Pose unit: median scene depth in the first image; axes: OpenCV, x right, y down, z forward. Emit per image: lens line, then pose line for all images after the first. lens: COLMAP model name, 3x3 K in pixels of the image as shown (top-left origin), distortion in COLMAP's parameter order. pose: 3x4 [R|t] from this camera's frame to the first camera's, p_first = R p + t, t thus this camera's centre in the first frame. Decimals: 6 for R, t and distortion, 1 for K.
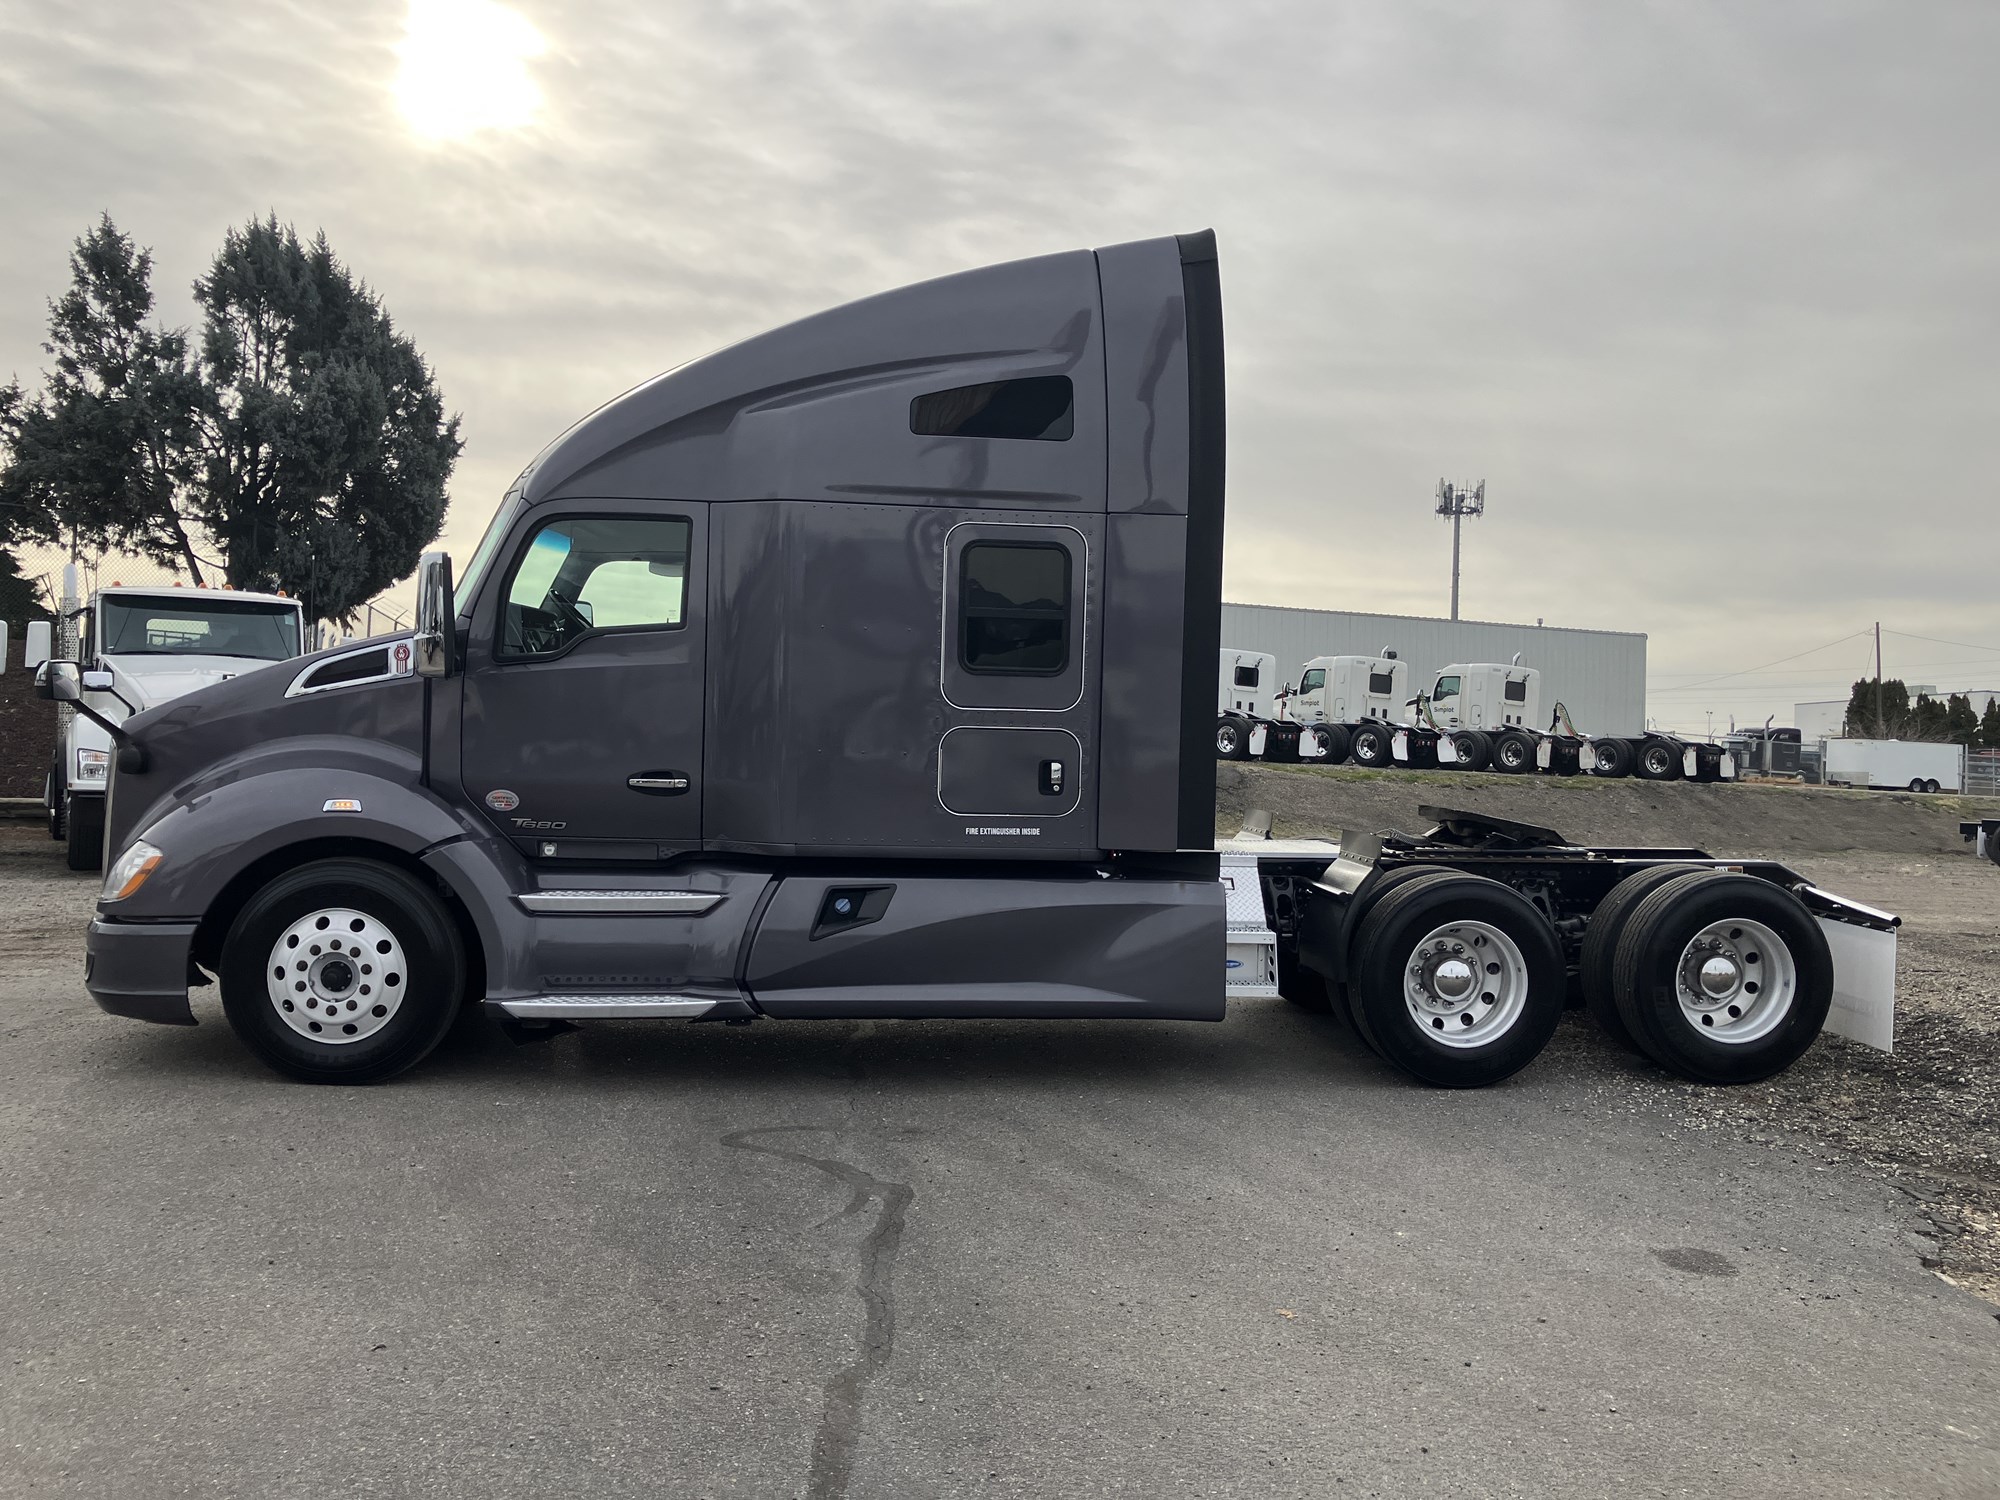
lens RADIAL K [[1635.7, 0, 1011.8], [0, 1635.7, 734.9], [0, 0, 1]] dist [0.006884, -0.002635]
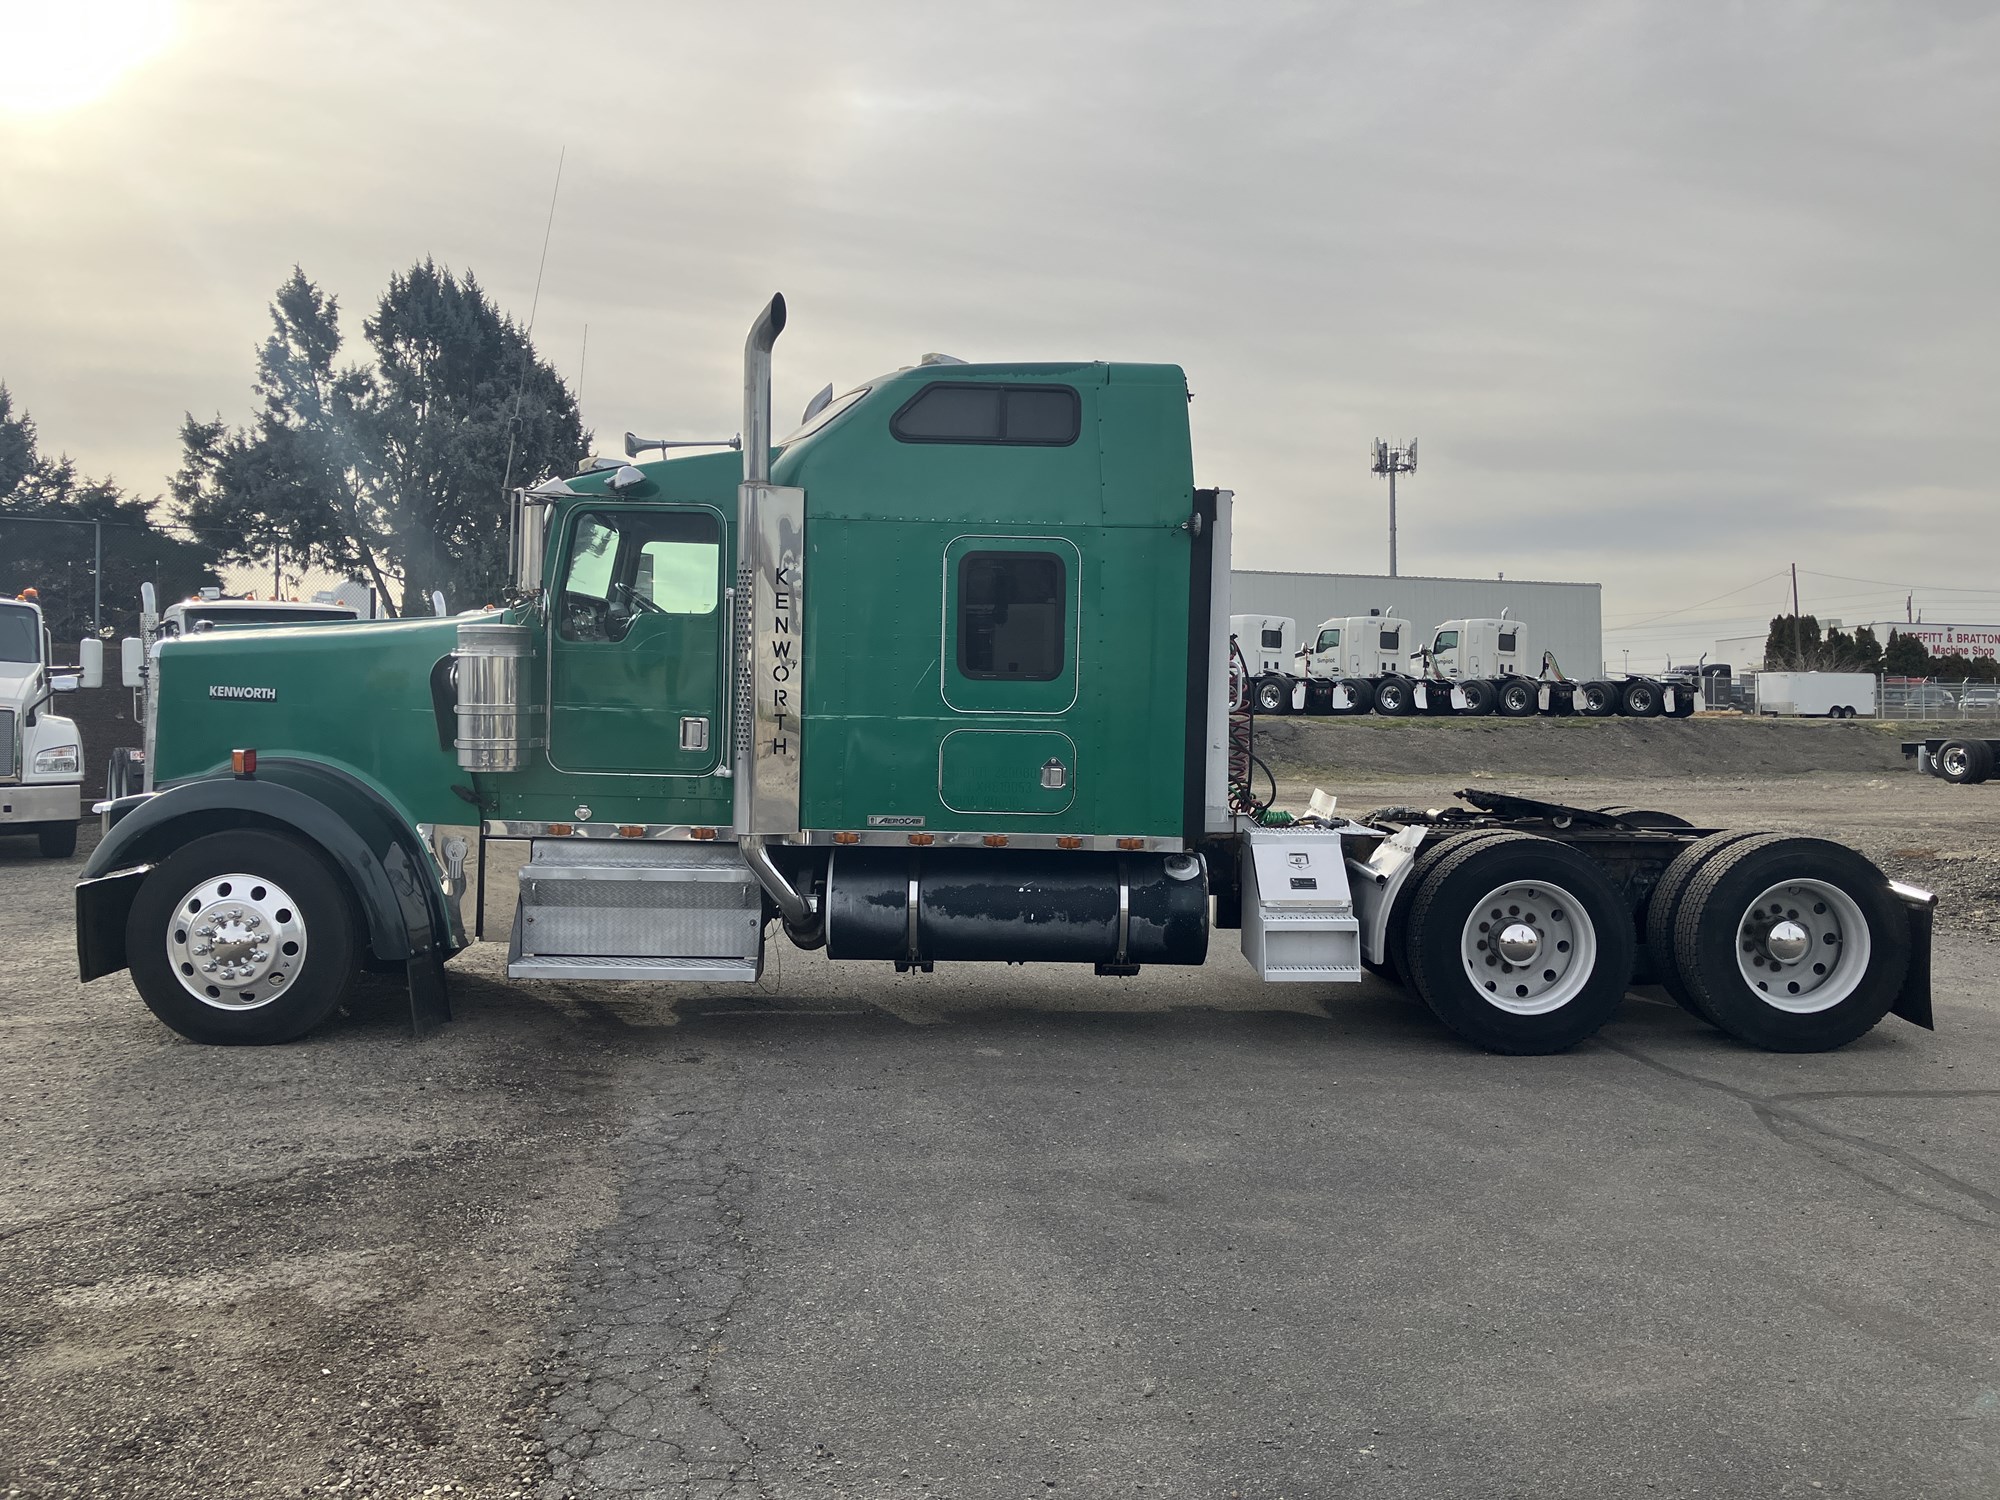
lens RADIAL K [[1624.4, 0, 1030.2], [0, 1624.4, 725.7], [0, 0, 1]] dist [-0.000065, 0.000543]
pose [[0.997355, -0.041024, 0.059994, -0.126208], [0.039919, 0.999013, 0.019506, -0.006879], [-0.060735, -0.017060, 0.998008, -0.128146]]
